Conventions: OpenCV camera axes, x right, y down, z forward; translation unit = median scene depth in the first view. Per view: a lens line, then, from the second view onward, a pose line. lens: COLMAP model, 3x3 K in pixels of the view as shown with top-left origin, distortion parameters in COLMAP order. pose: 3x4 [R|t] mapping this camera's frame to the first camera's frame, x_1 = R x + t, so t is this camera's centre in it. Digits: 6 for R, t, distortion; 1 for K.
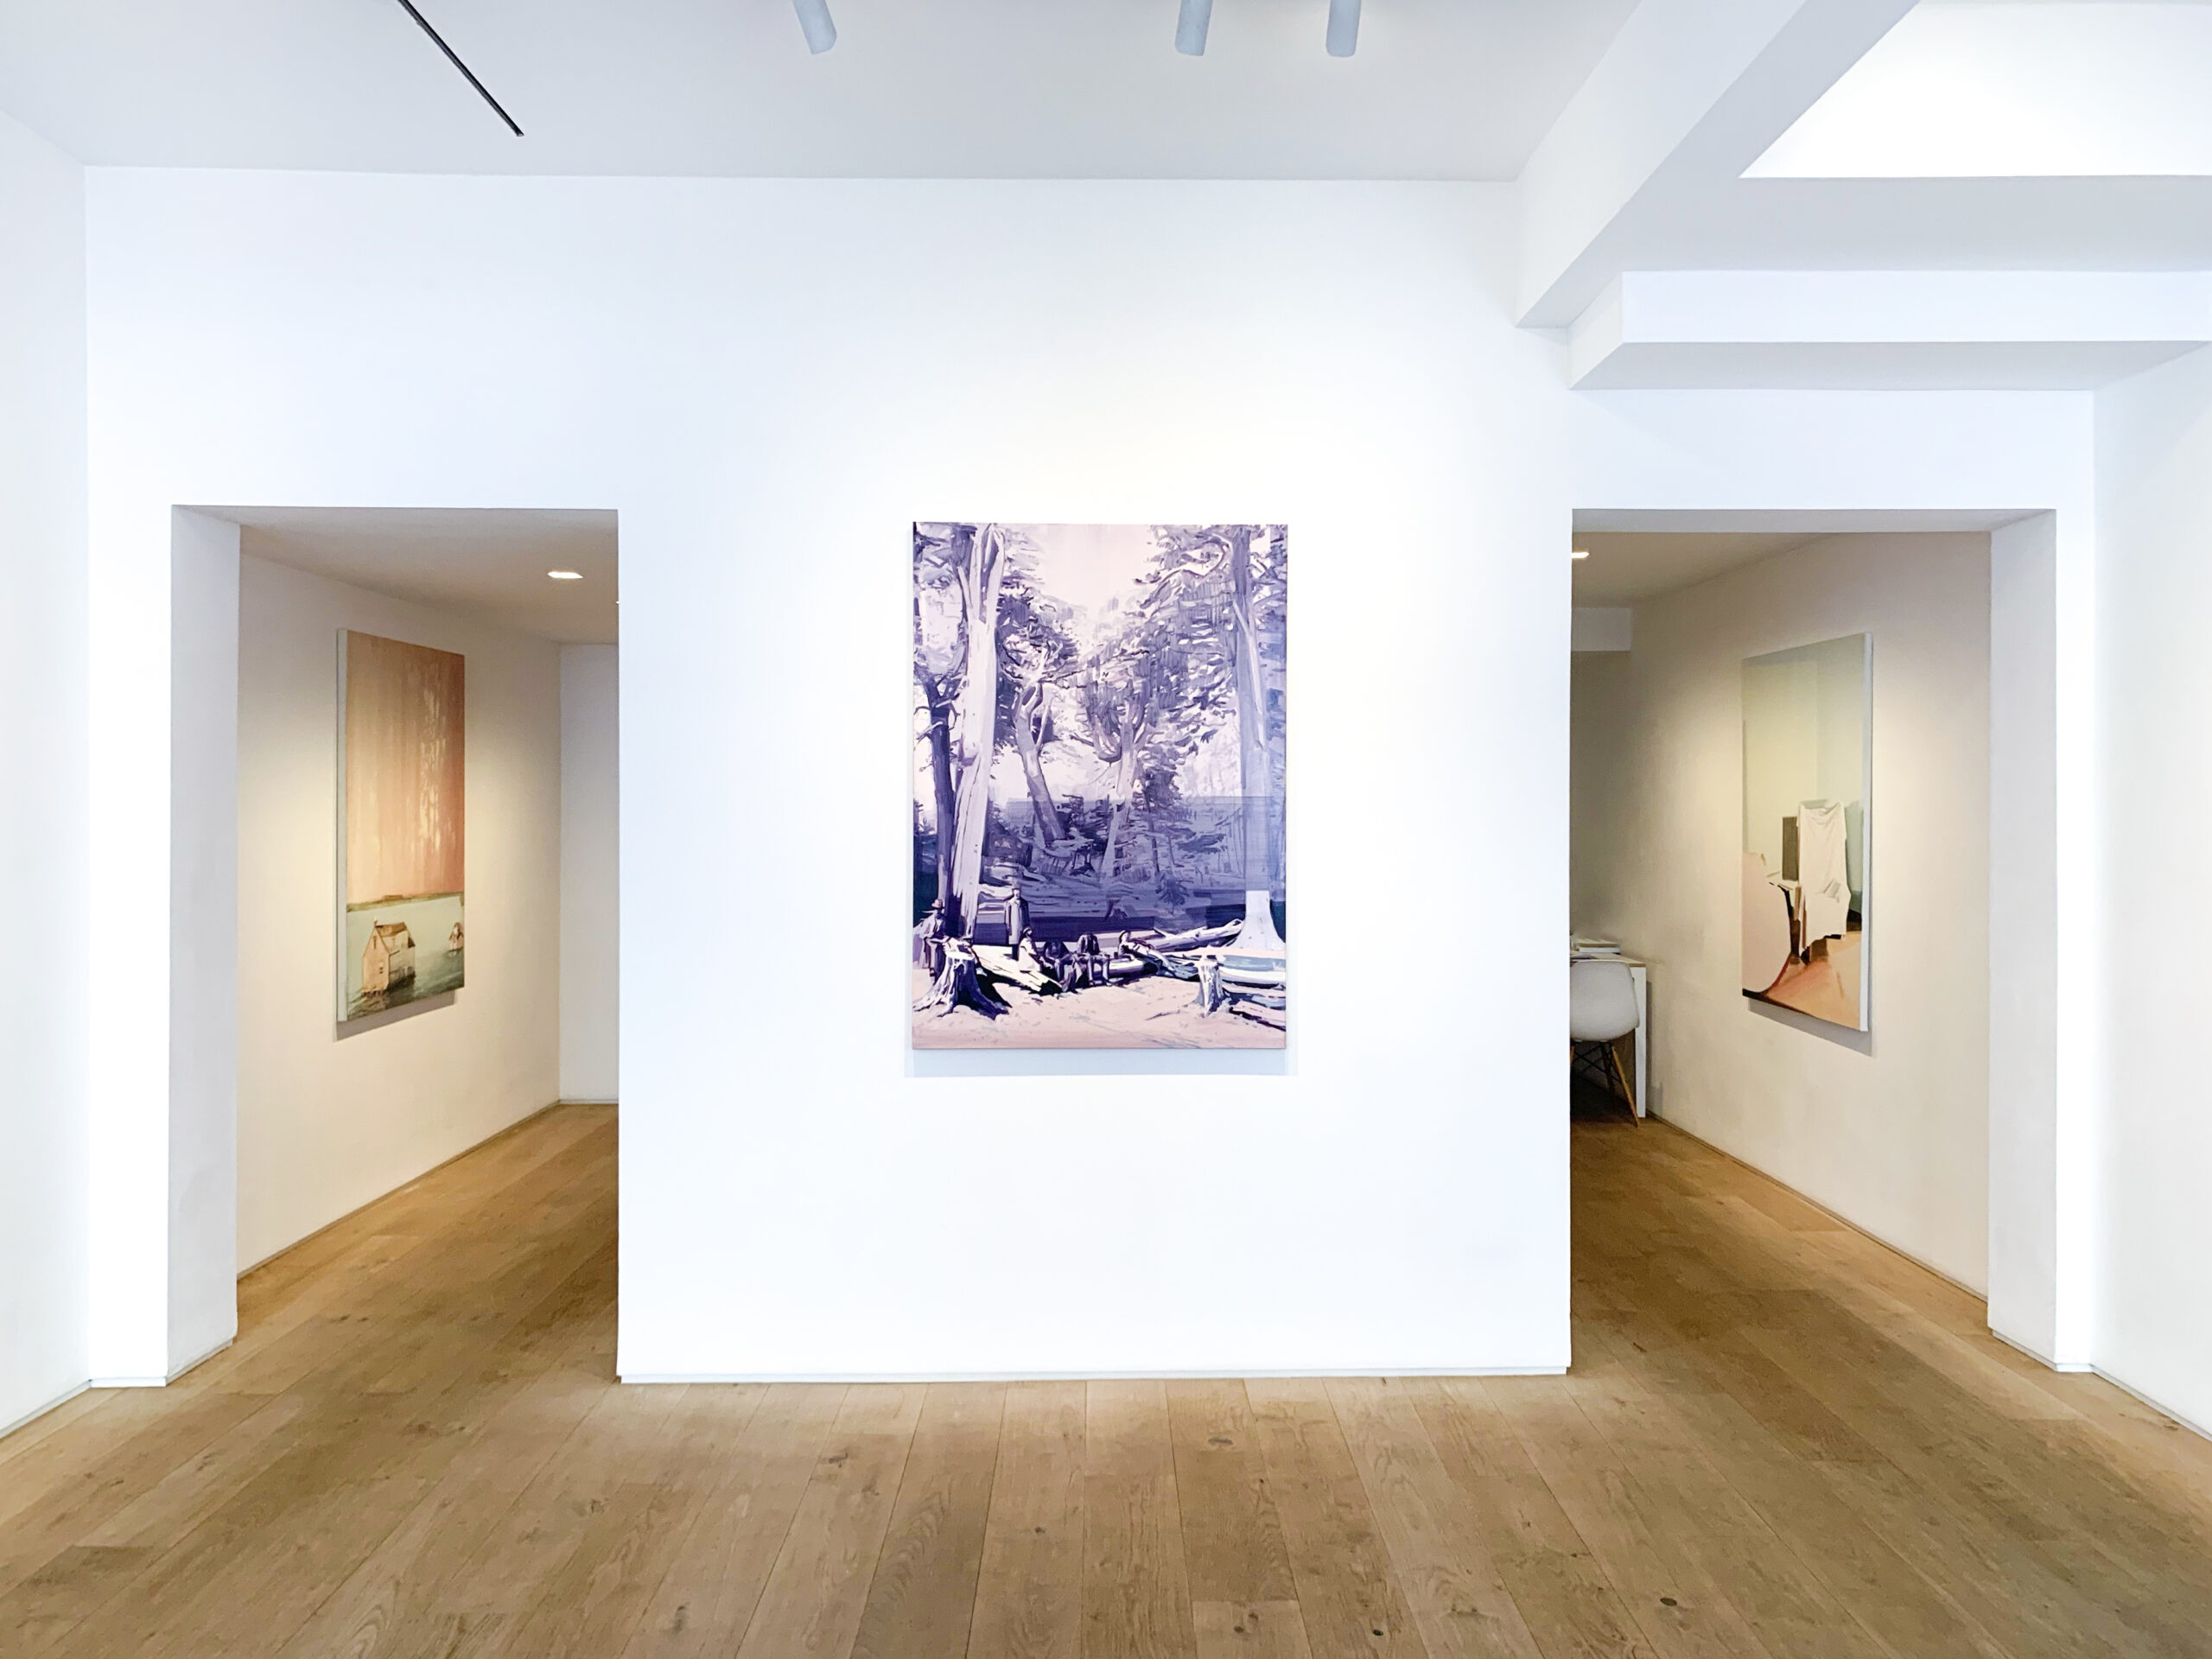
lens RADIAL K [[1715.5, 0, 1108.3], [0, 1715.5, 802.0], [0, 0, 1]] dist [0.041297, -0.053209]
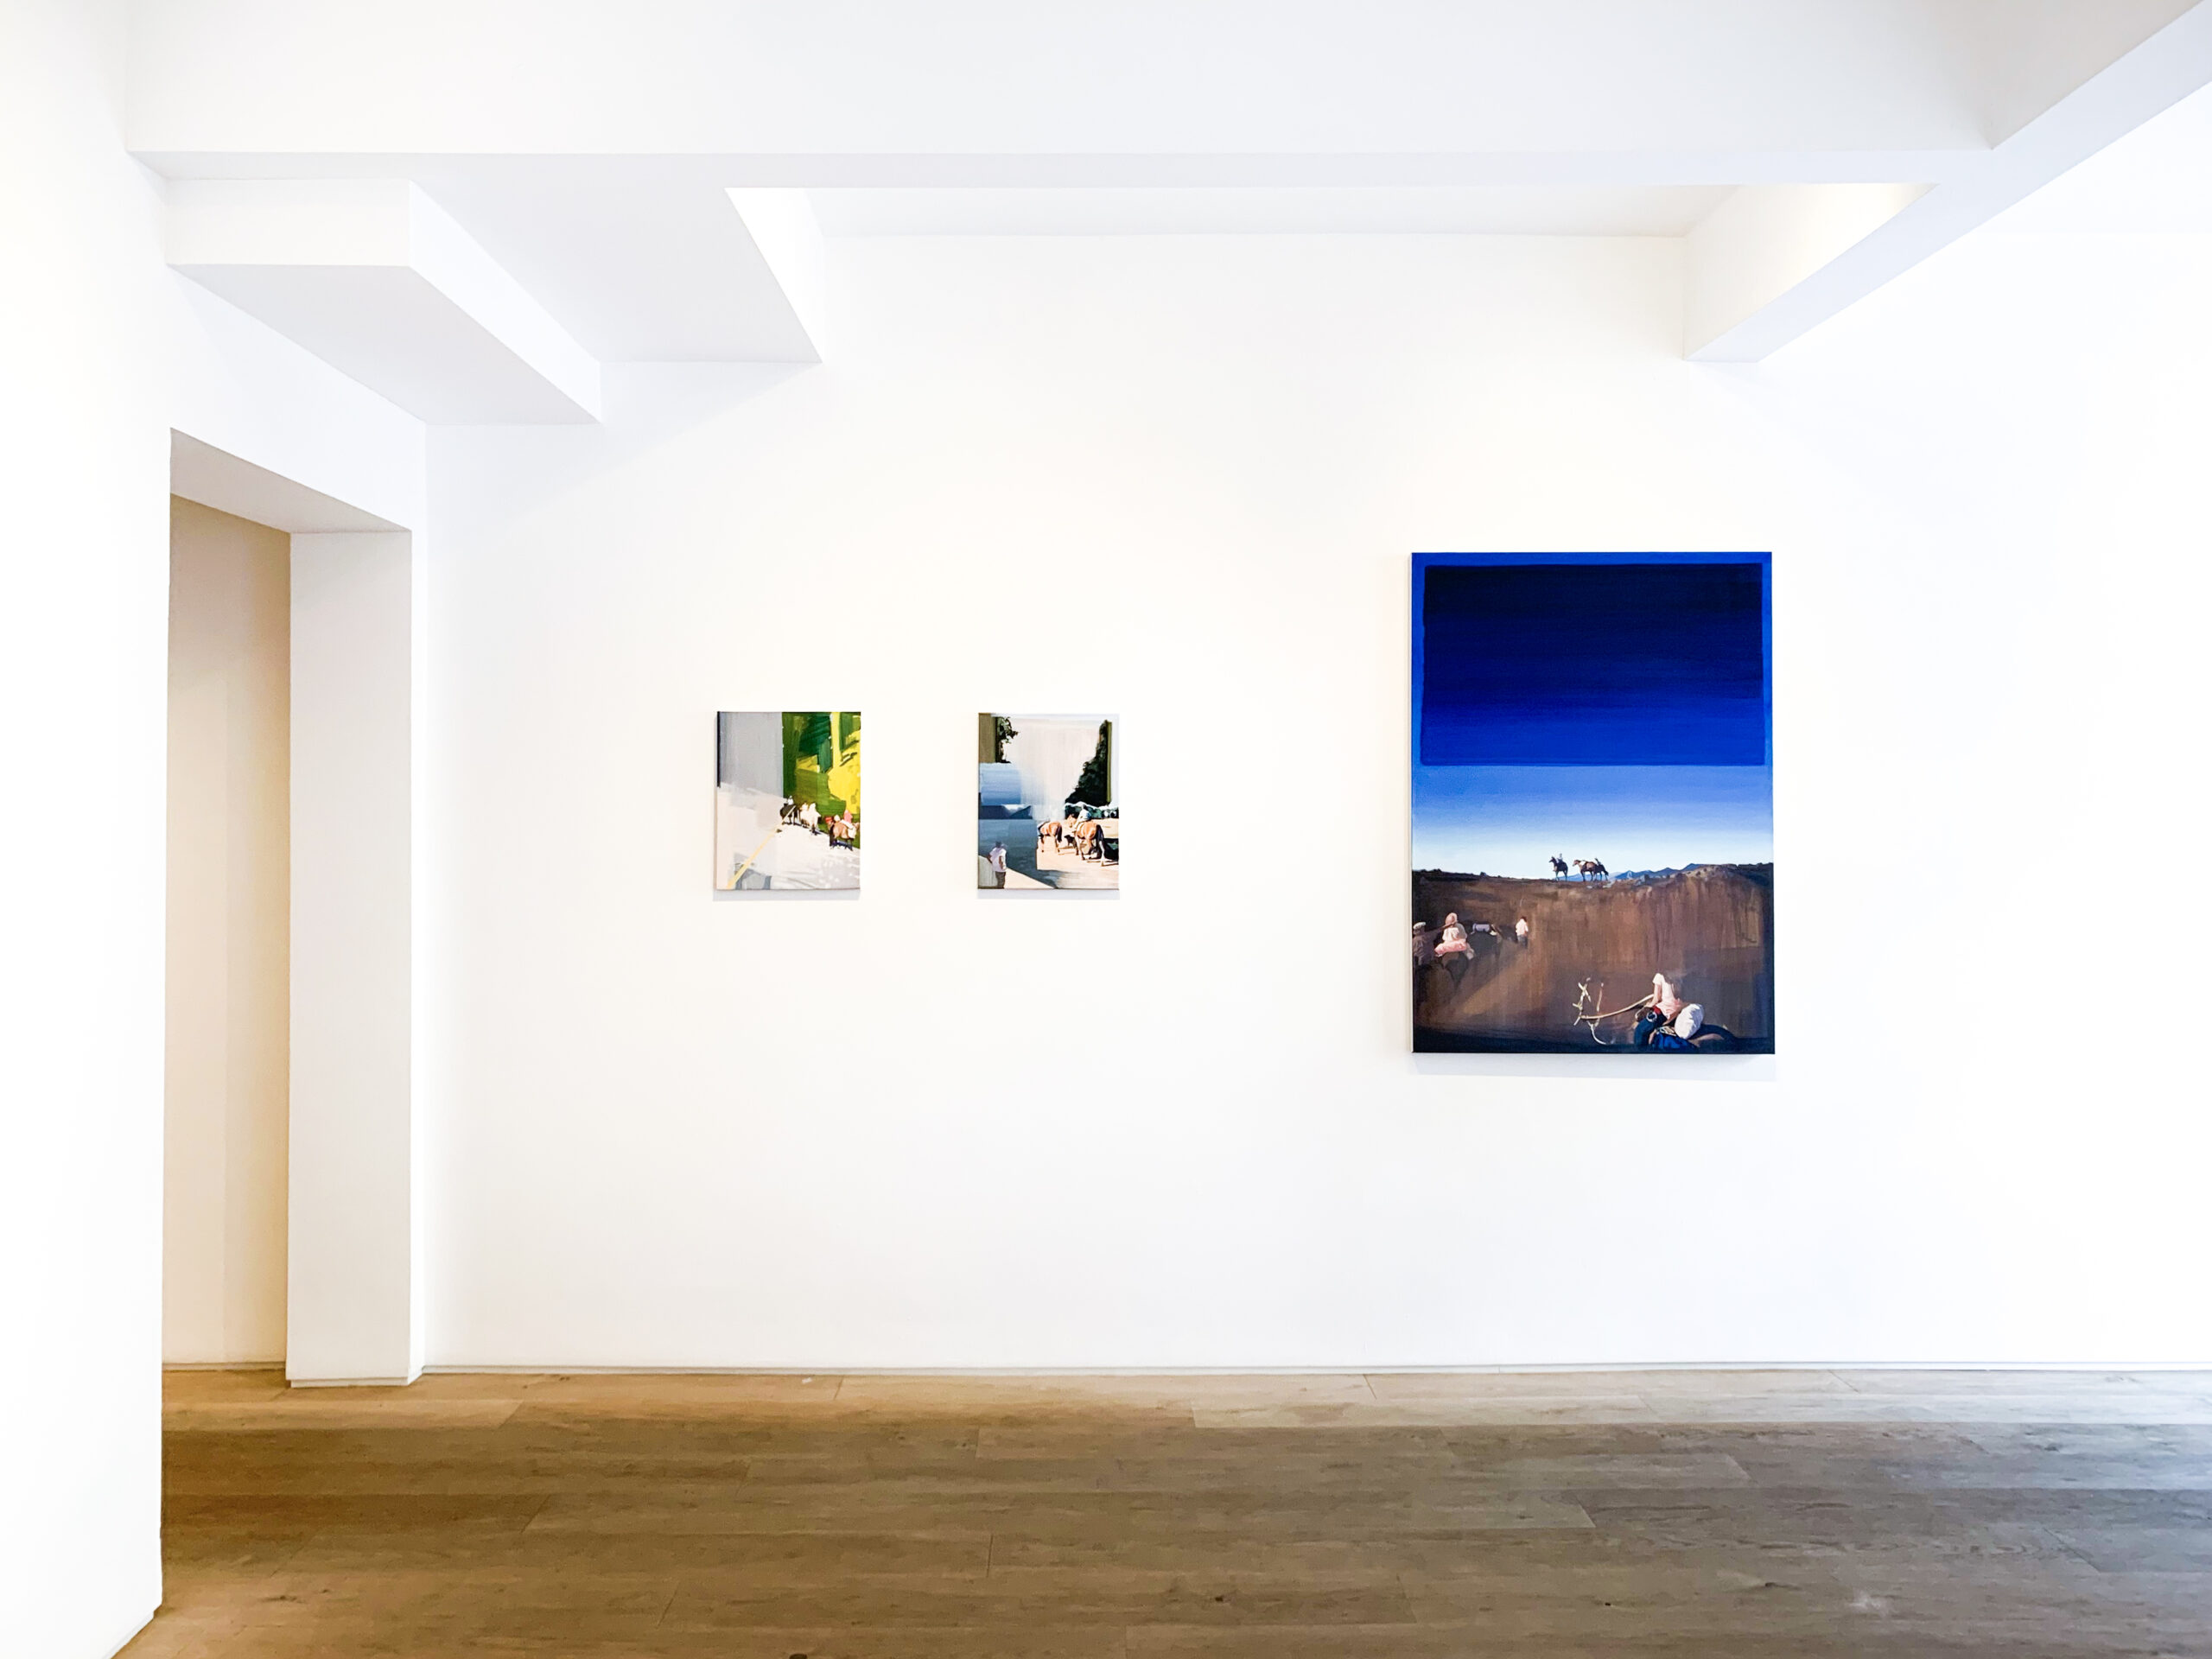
lens RADIAL K [[1715.5, 0, 1073.8], [0, 1715.5, 793.5], [0, 0, 1]] dist [0.041297, -0.053209]
pose [[0.004459, 0.004321, 0.999981, -0.473687], [0.006470, 0.999970, -0.004350, -0.009210], [-0.999969, 0.006489, 0.004431, 0.623955]]
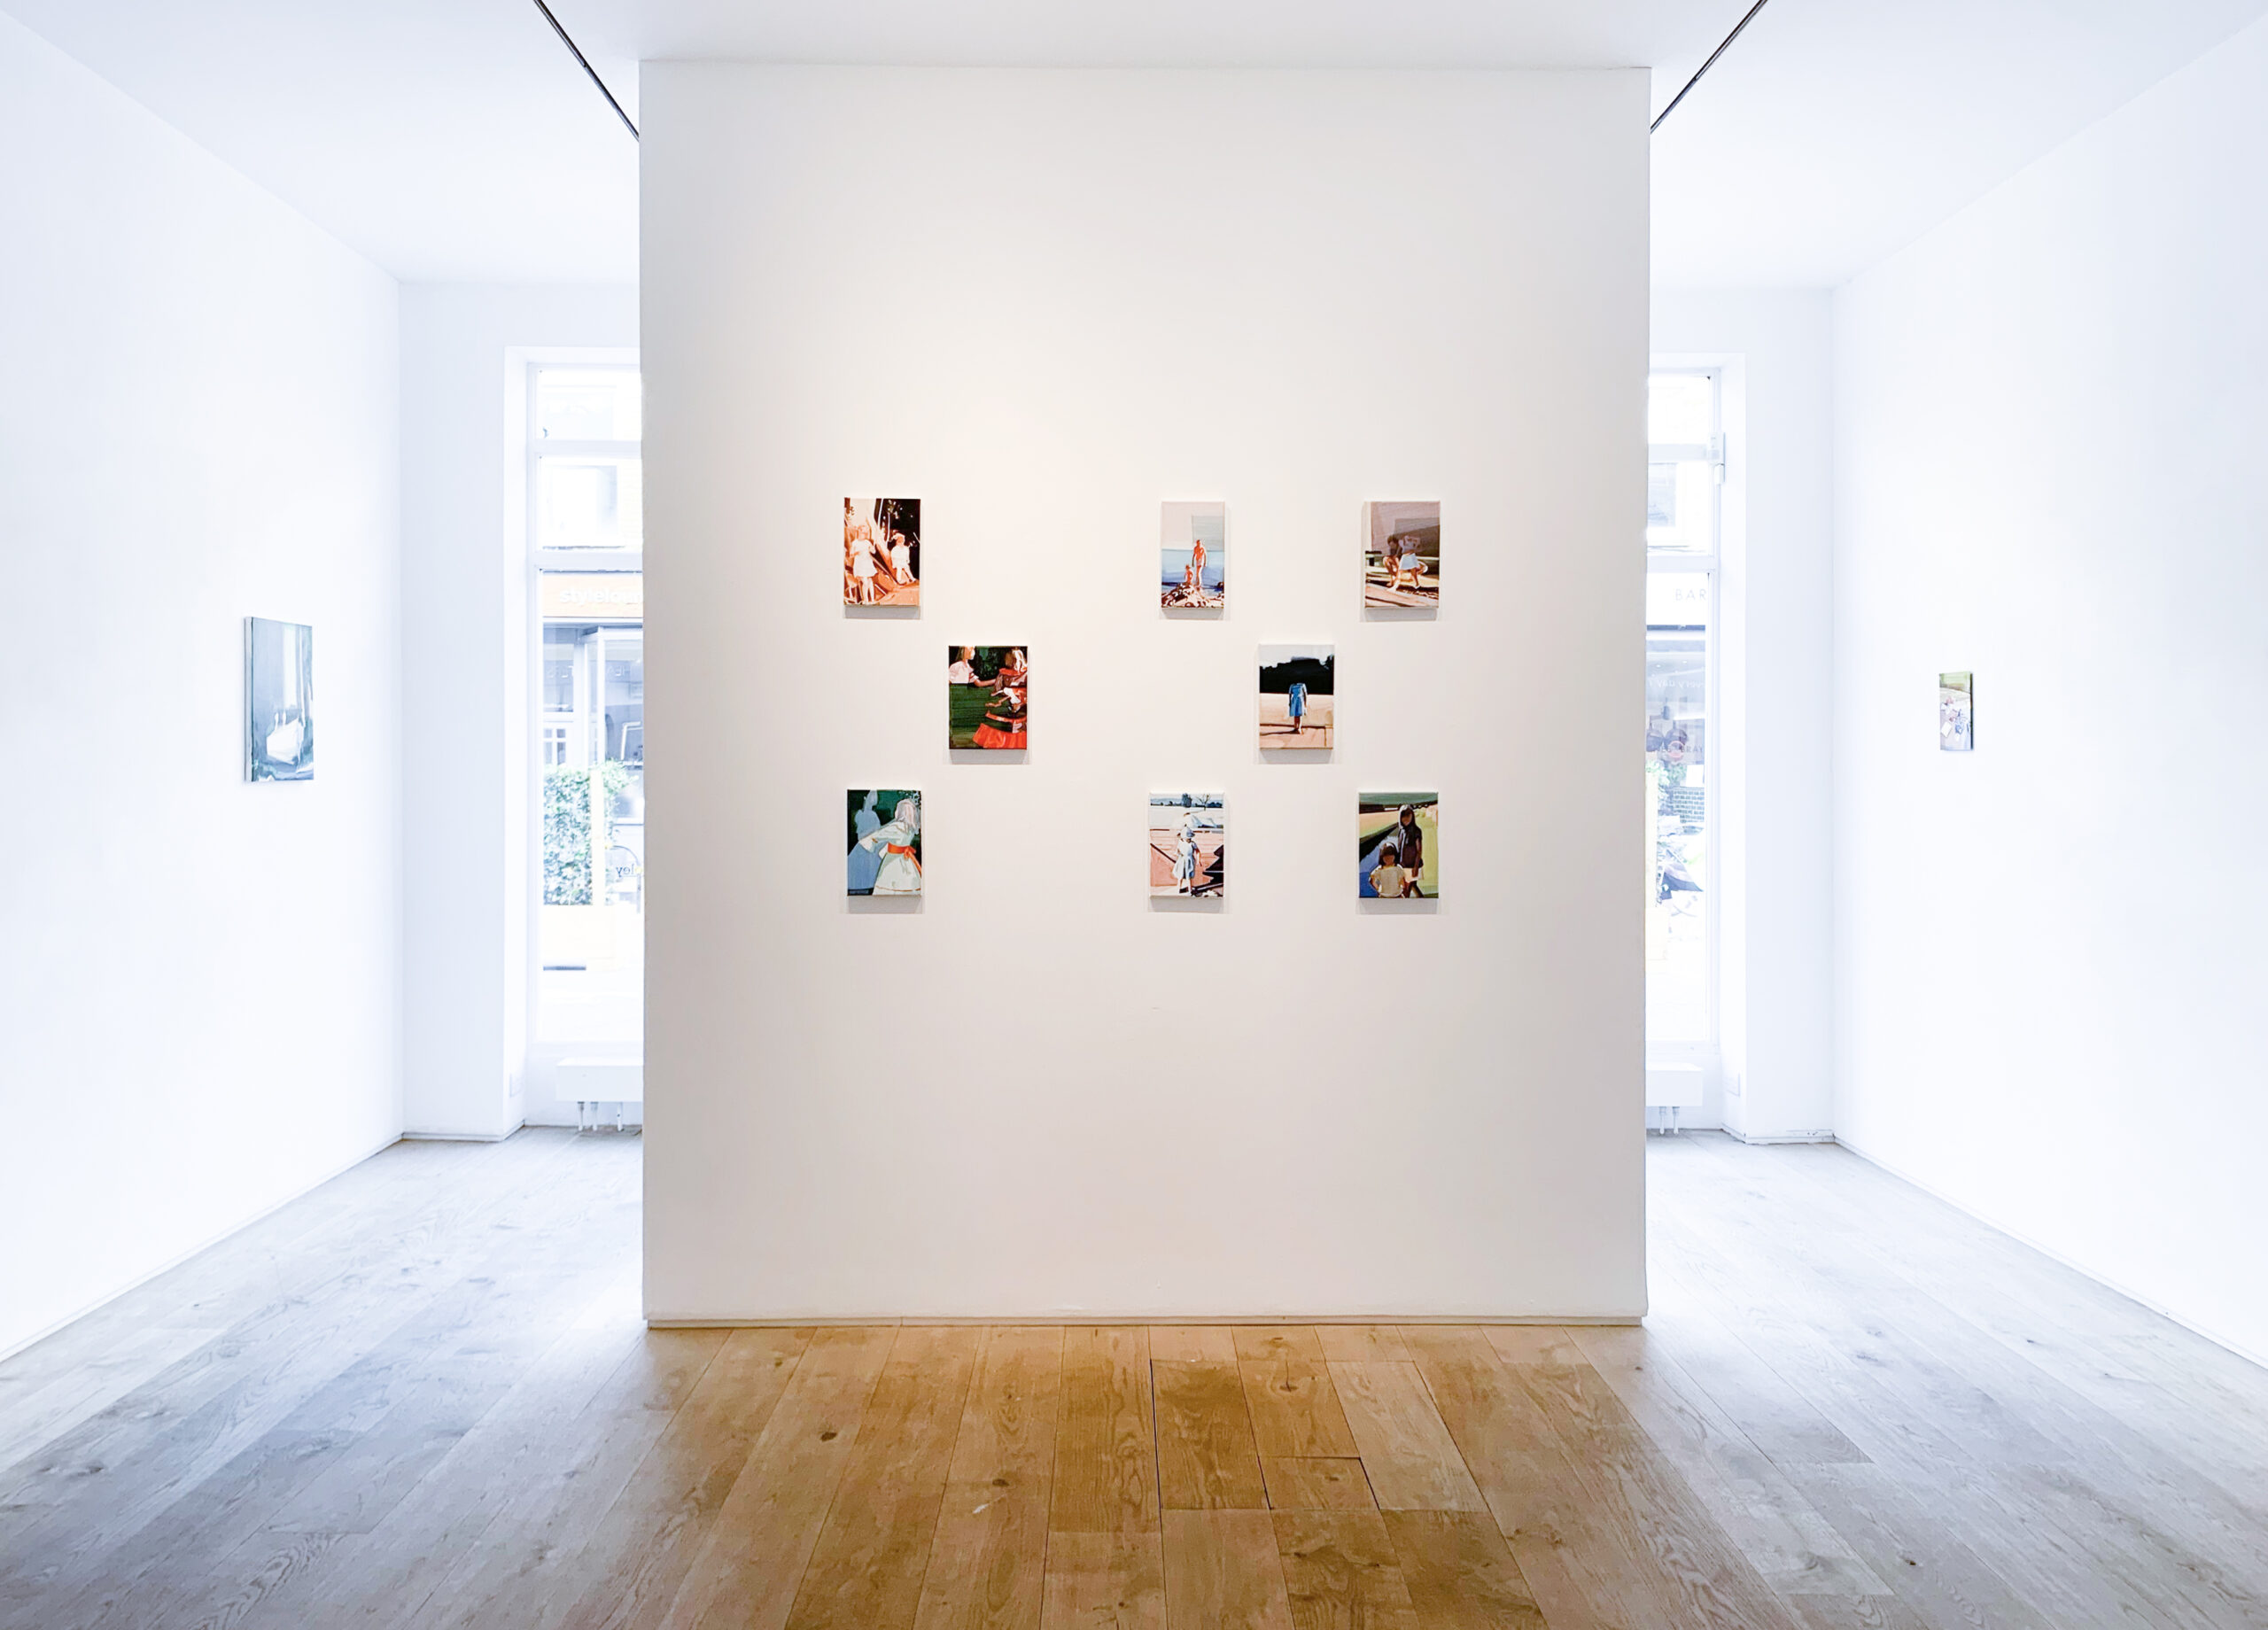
lens RADIAL K [[1770.6, 0, 1129.1], [0, 1770.6, 774.4], [0, 0, 1]] dist [0.044006, -0.044470]
pose [[-0.999982, -0.005706, 0.001632, 0.008123], [-0.005676, 0.999825, 0.017850, 0.021887], [-0.001733, 0.017841, -0.999839, 0.881422]]
